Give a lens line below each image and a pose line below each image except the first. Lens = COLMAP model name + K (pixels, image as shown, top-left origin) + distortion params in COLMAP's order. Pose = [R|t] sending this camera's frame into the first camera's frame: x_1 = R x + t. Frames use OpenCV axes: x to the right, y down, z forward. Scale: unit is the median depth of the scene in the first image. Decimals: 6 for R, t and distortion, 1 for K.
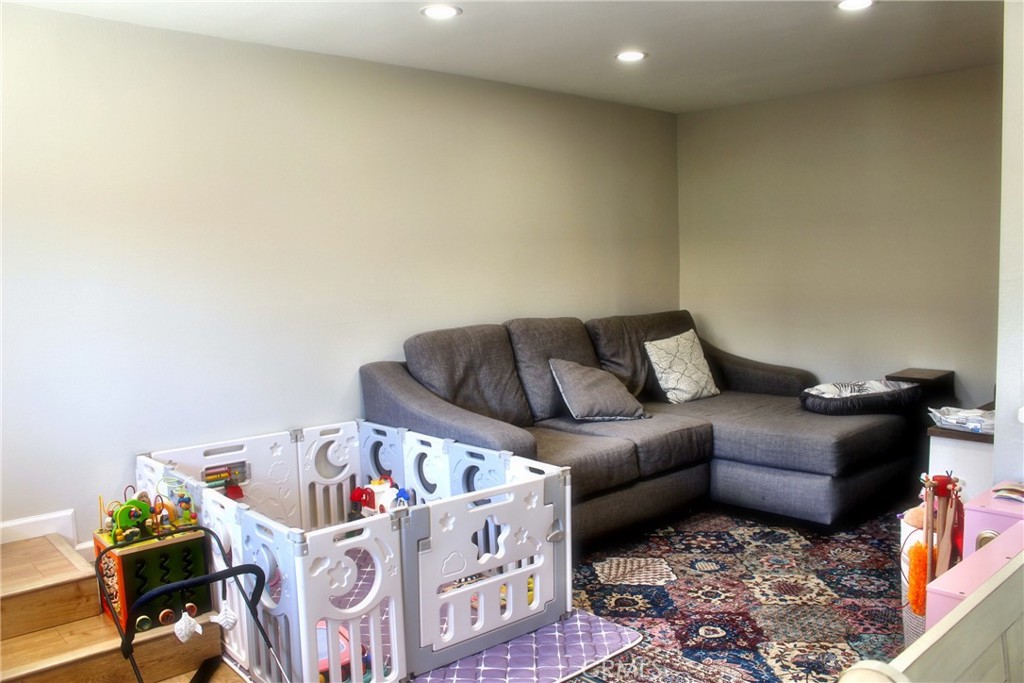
lens RADIAL K [[853.3, 0, 512.0], [0, 853.3, 341.5], [0, 0, 1]] dist [-0.154512, 0.122508]
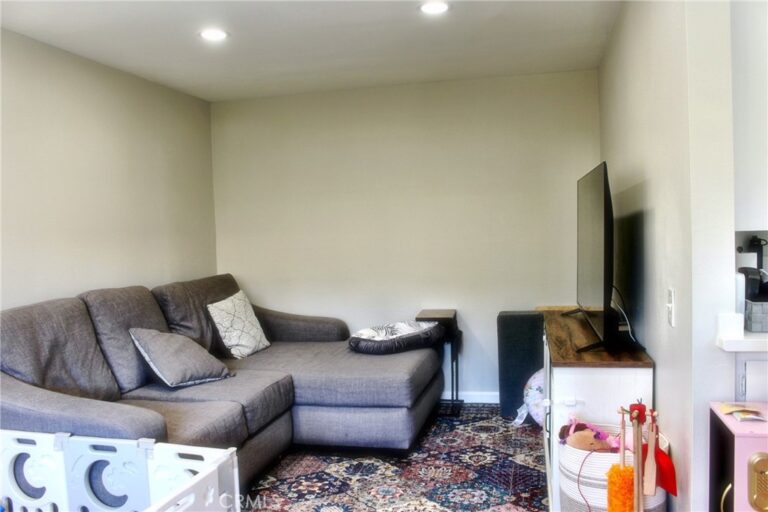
lens RADIAL K [[640.0, 0, 384.0], [0, 640.0, 256.0], [0, 0, 1]] dist [-0.154512, 0.122508]
pose [[0.828500, -0.032589, 0.559040, -0.123182], [0.067157, 0.996883, -0.041414, -0.014969], [-0.555947, 0.071855, 0.828106, 0.237550]]
